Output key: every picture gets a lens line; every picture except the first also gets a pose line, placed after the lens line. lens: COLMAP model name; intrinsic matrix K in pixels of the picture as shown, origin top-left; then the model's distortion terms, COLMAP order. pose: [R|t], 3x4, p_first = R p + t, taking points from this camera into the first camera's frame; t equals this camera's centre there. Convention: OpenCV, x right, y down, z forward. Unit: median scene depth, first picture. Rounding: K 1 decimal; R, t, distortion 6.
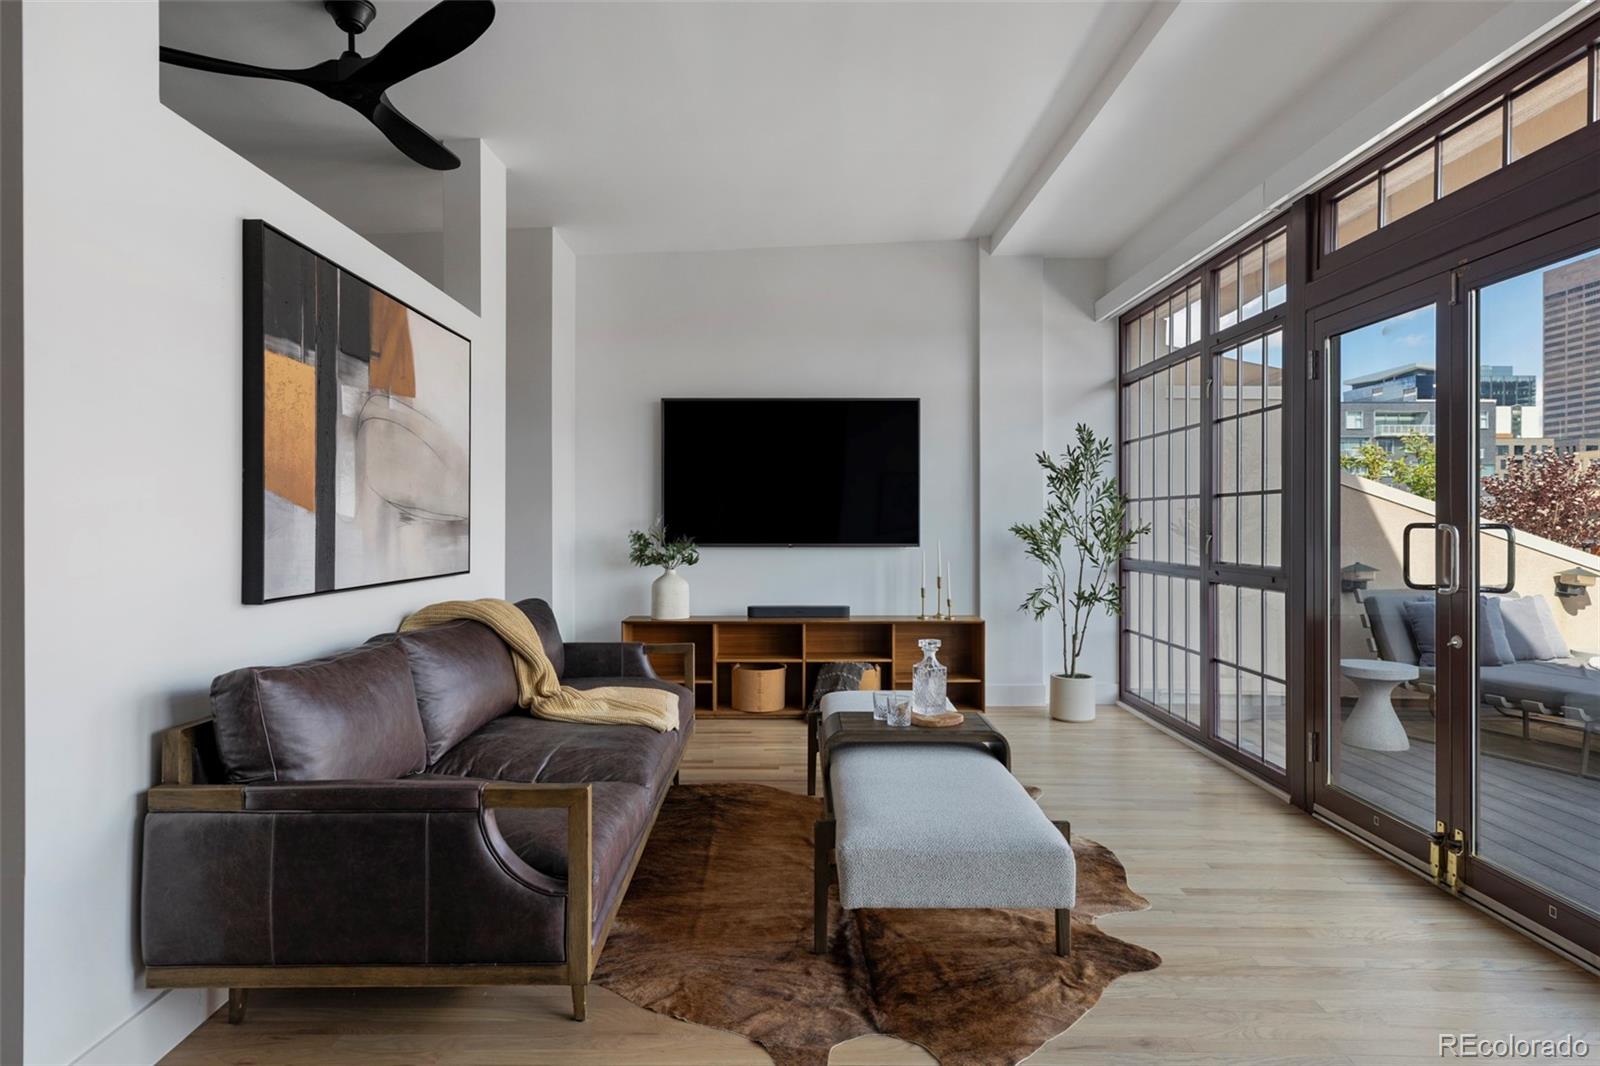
lens RADIAL K [[876.7, 0, 803.8], [0, 876.7, 525.6], [0, 0, 1]] dist [0.005099, 0.001134]
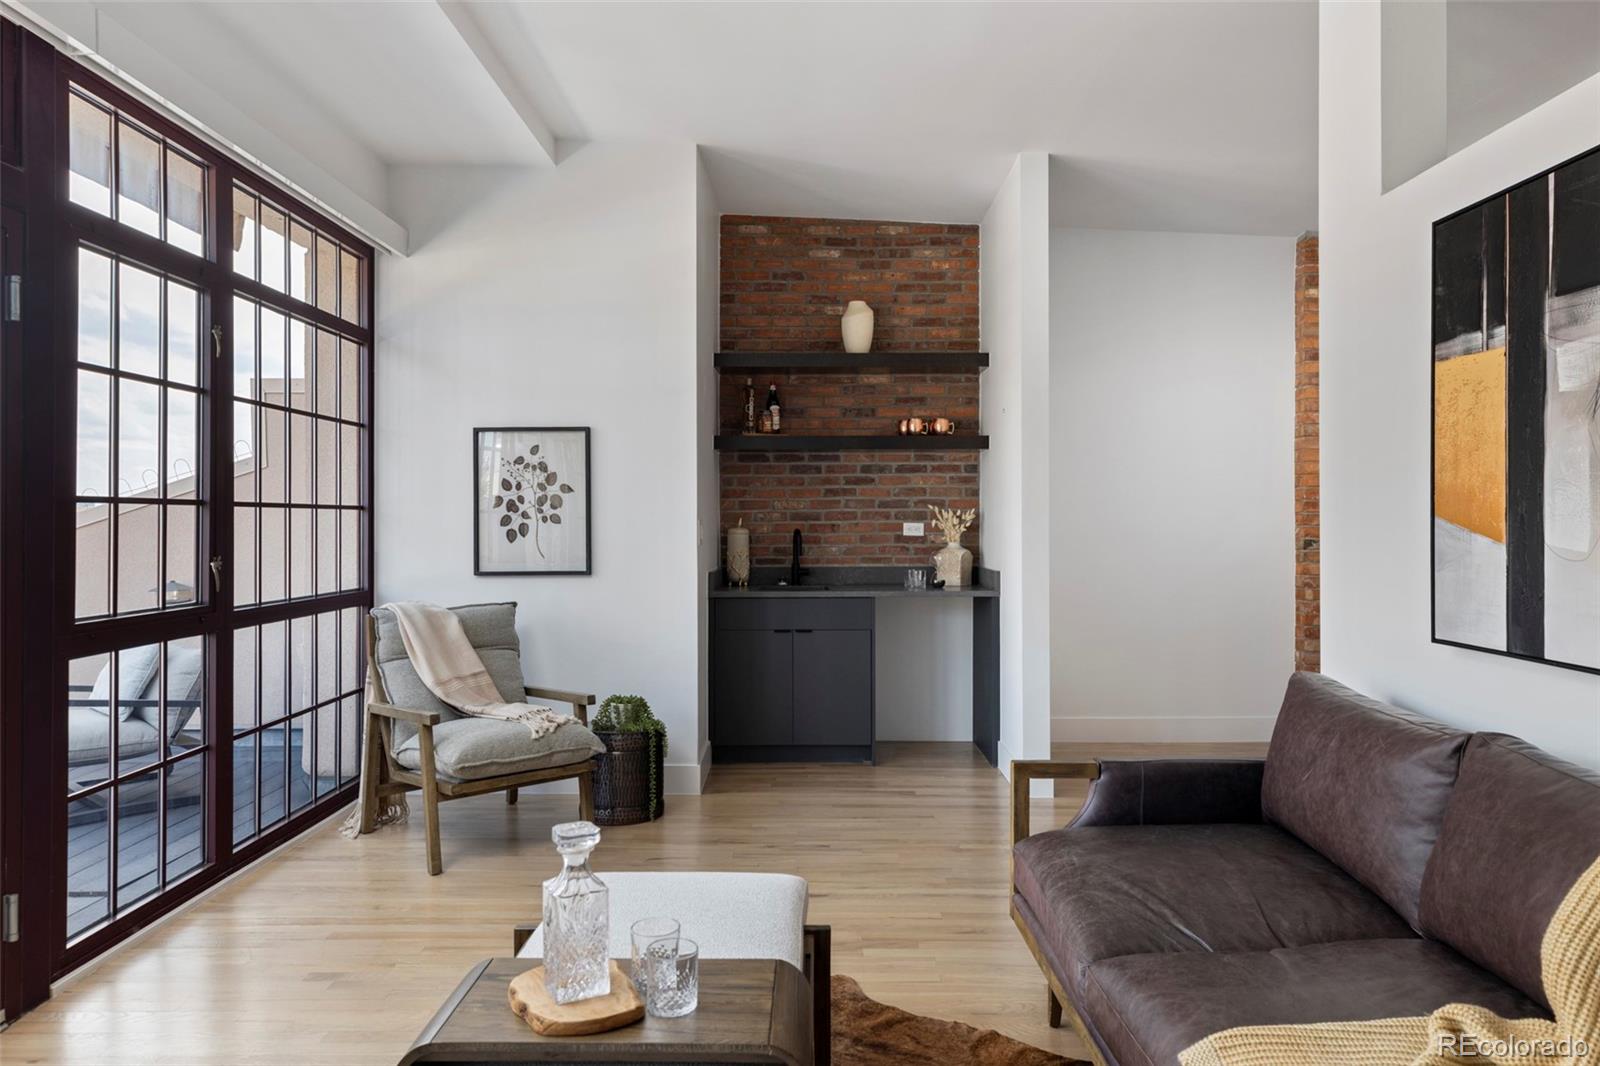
lens RADIAL K [[1038.0, 0, 799.2], [0, 1038.0, 529.3], [0, 0, 1]] dist [0.003803, -0.000390]
pose [[-0.999673, 0.000655, 0.025560, 0.007772], [0.000925, 0.999944, 0.010539, -0.018559], [-0.025552, 0.010559, -0.999618, 0.966935]]
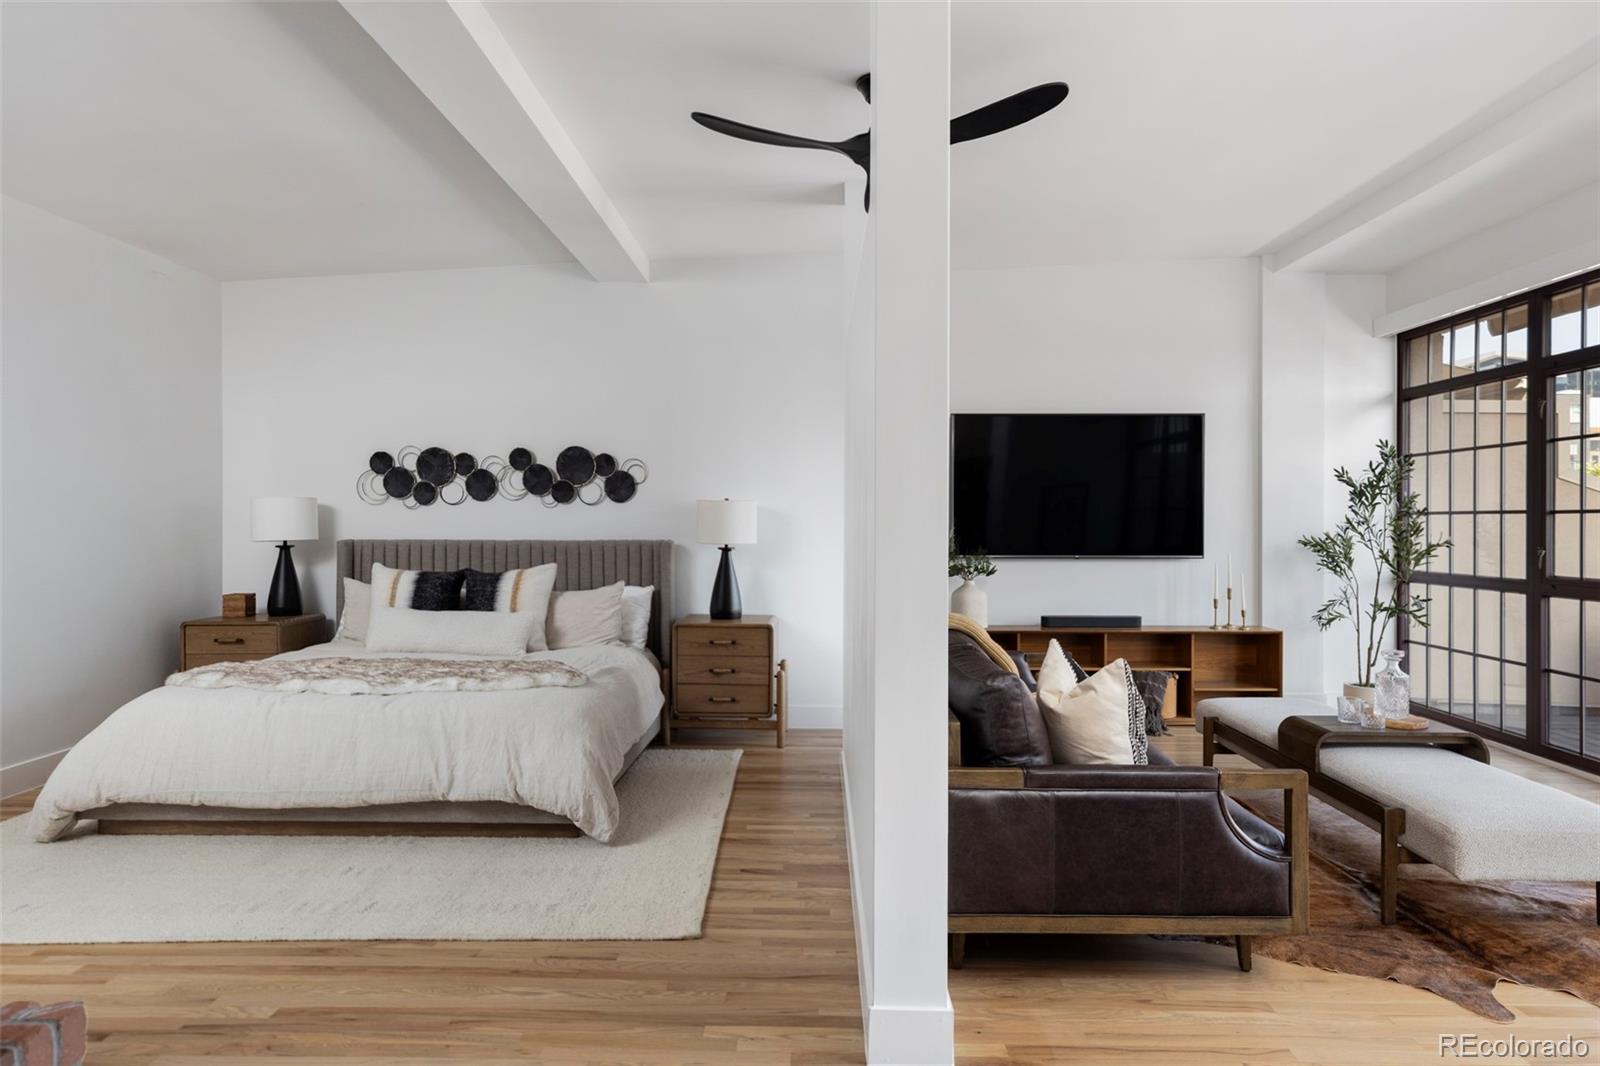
lens RADIAL K [[932.1, 0, 803.5], [0, 932.1, 522.4], [0, 0, 1]] dist [-0.000510, -0.001517]
pose [[0.999572, 0.001130, -0.029218, -0.352196], [-0.001225, 0.999994, -0.003247, -0.016213], [0.029215, 0.003282, 0.999568, -0.119209]]
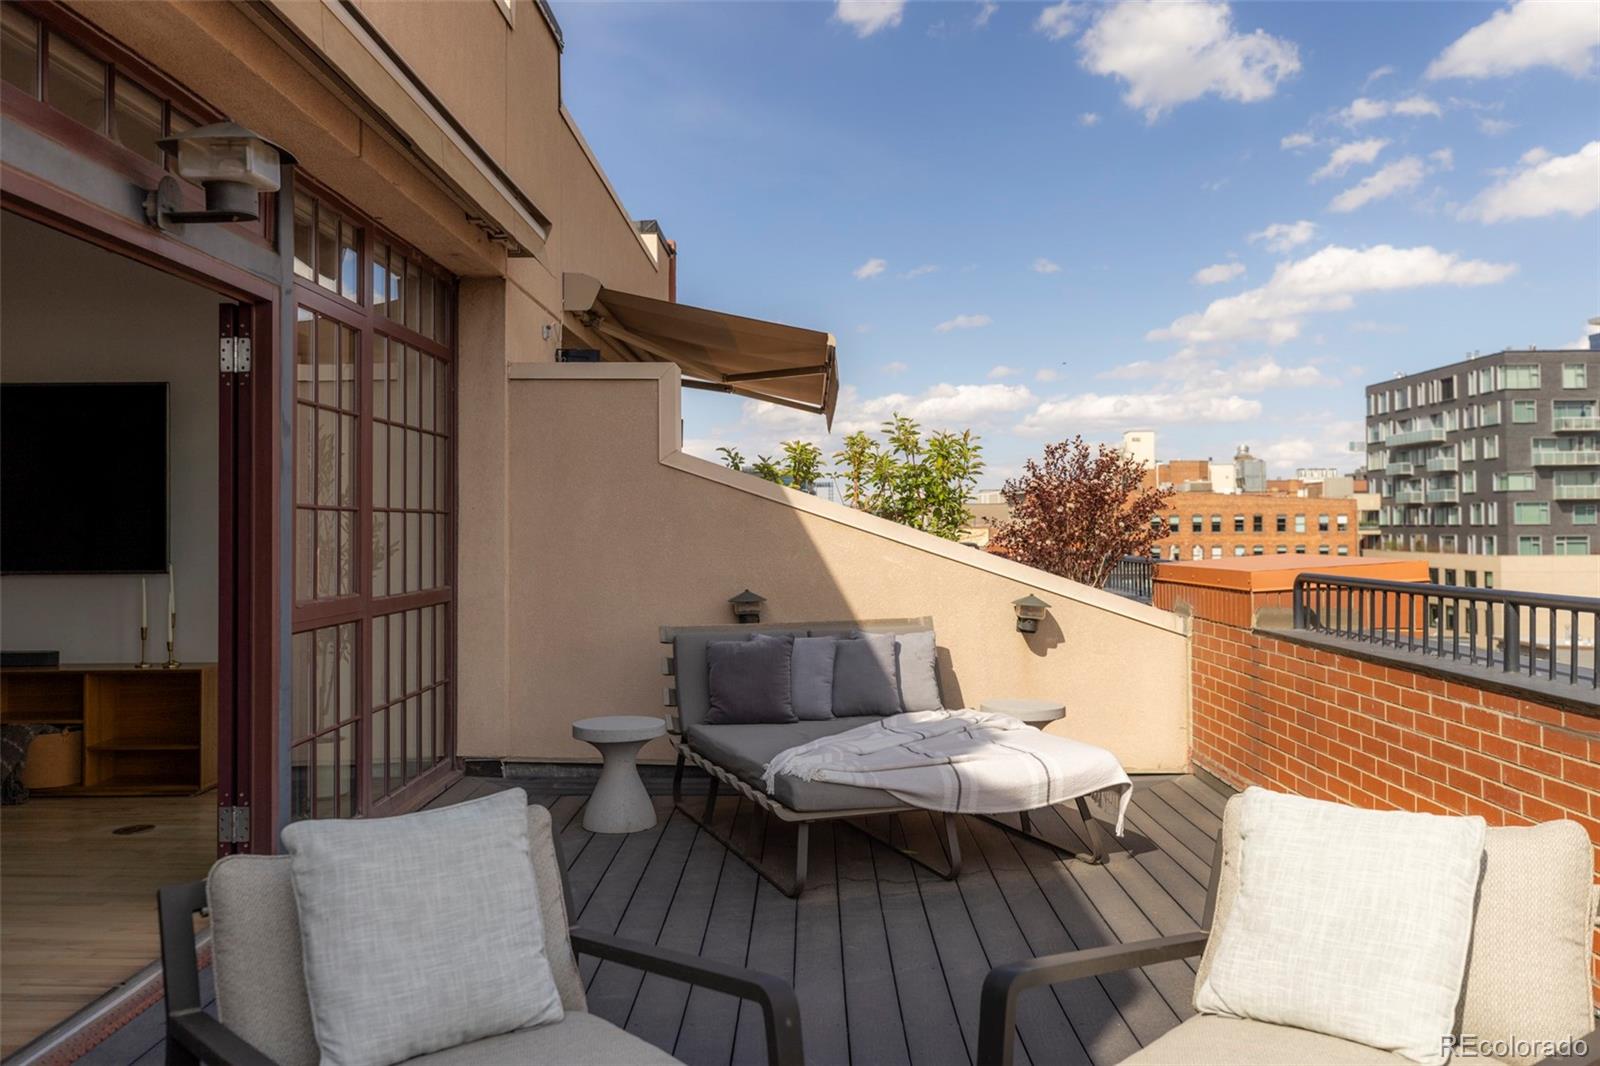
lens RADIAL K [[1240.2, 0, 791.4], [0, 1240.2, 517.5], [0, 0, 1]] dist [0.026331, -0.010899]
pose [[0.999976, -0.006856, -0.000979, 0.790234], [0.006845, 0.999918, -0.010856, -0.011193], [0.001053, 0.010849, 0.999941, -0.114664]]
